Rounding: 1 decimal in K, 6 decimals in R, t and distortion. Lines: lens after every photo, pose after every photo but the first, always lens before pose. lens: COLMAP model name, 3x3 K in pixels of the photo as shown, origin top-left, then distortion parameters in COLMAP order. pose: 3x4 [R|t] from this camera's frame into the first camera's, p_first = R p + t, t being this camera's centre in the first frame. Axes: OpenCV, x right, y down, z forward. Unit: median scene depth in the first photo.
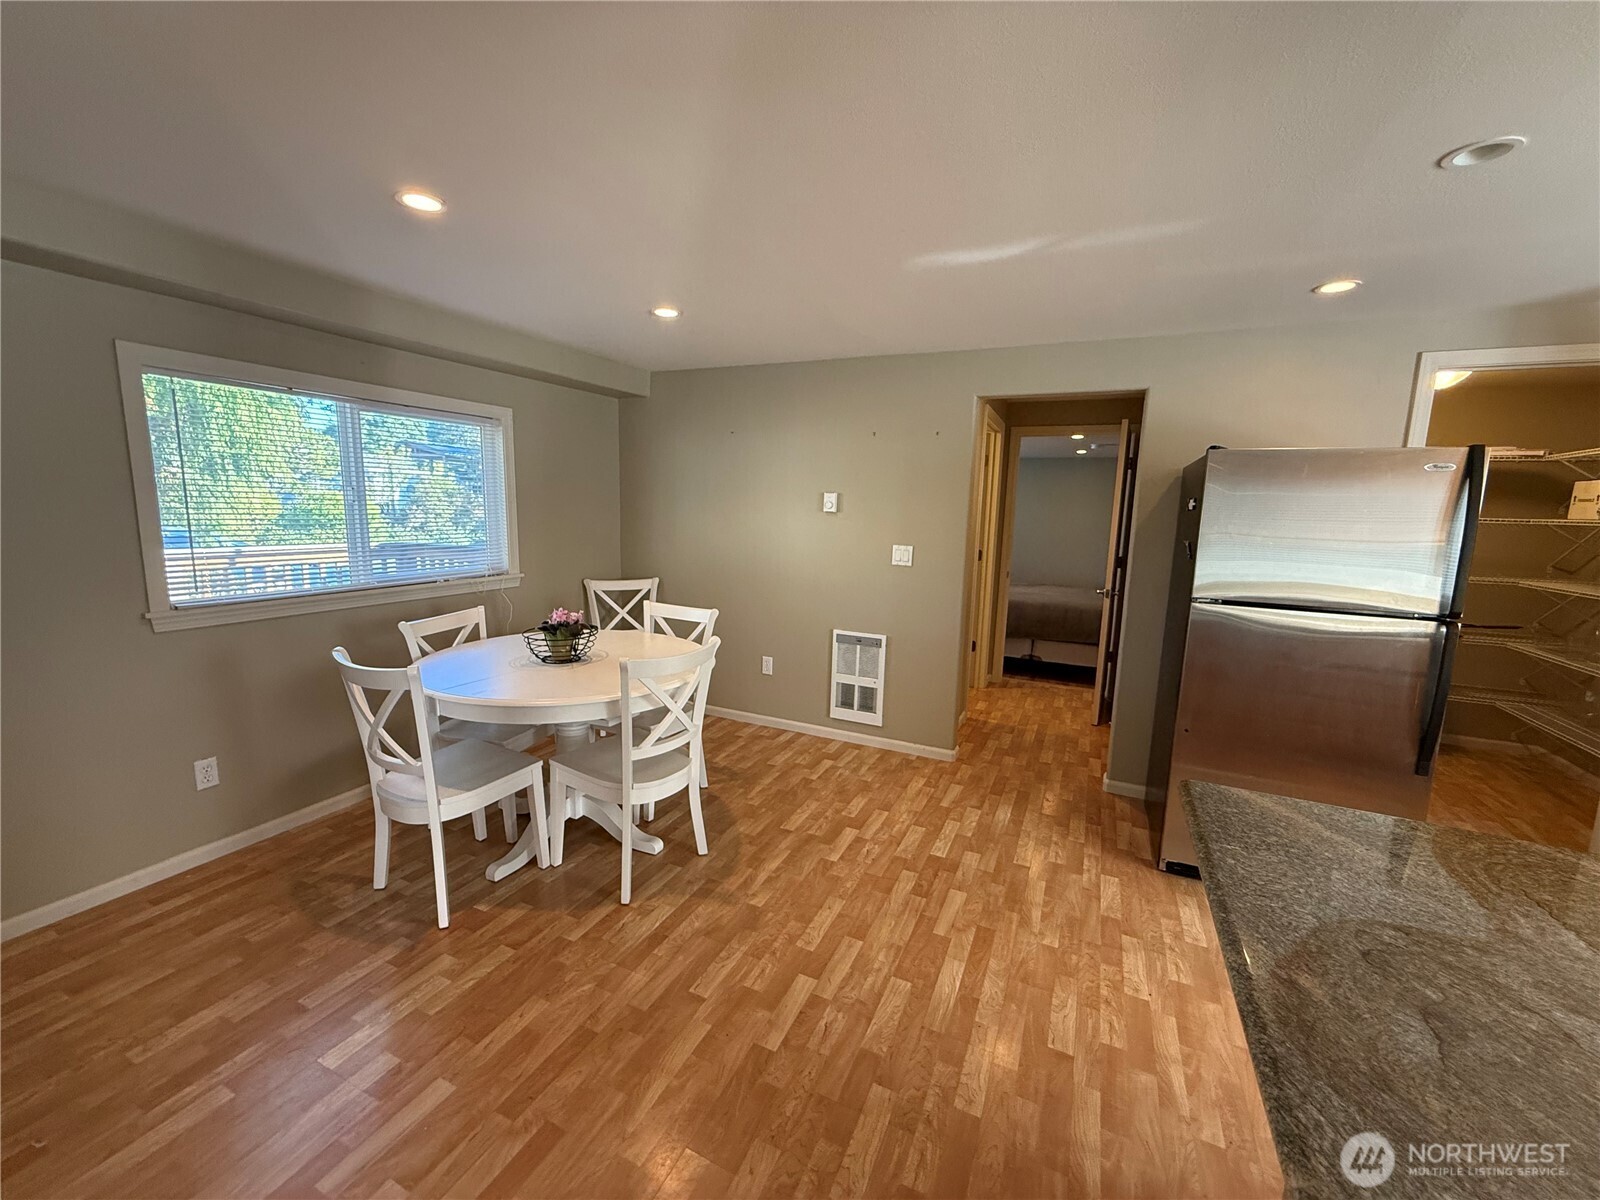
lens RADIAL K [[641.5, 0, 800.0], [0, 641.5, 600.0], [0, 0, 1]] dist [0.000084, -0.000006]
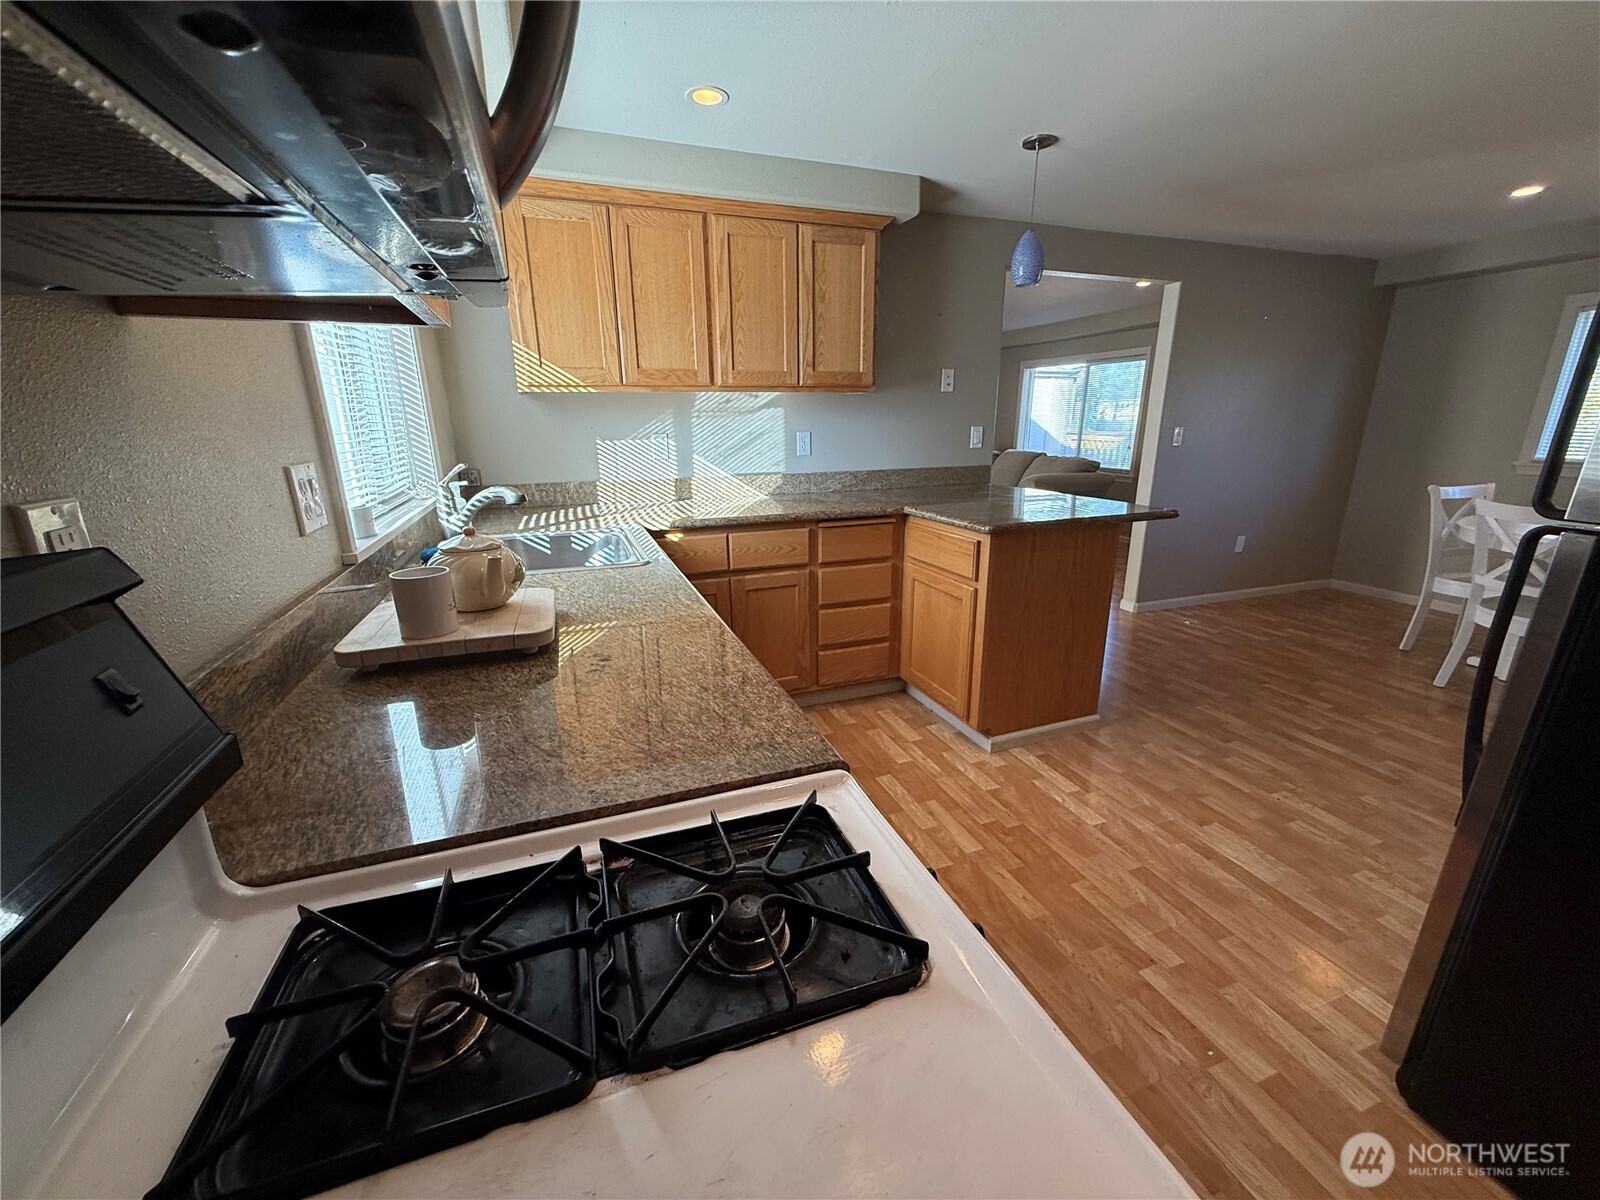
lens RADIAL K [[641.5, 0, 800.0], [0, 641.5, 600.0], [0, 0, 1]] dist [0.000084, -0.000006]
pose [[-0.704135, 0.167598, -0.690003, 1.963458], [-0.122414, 0.928544, 0.350459, -0.014537], [0.699434, 0.331237, -0.633304, 1.052799]]
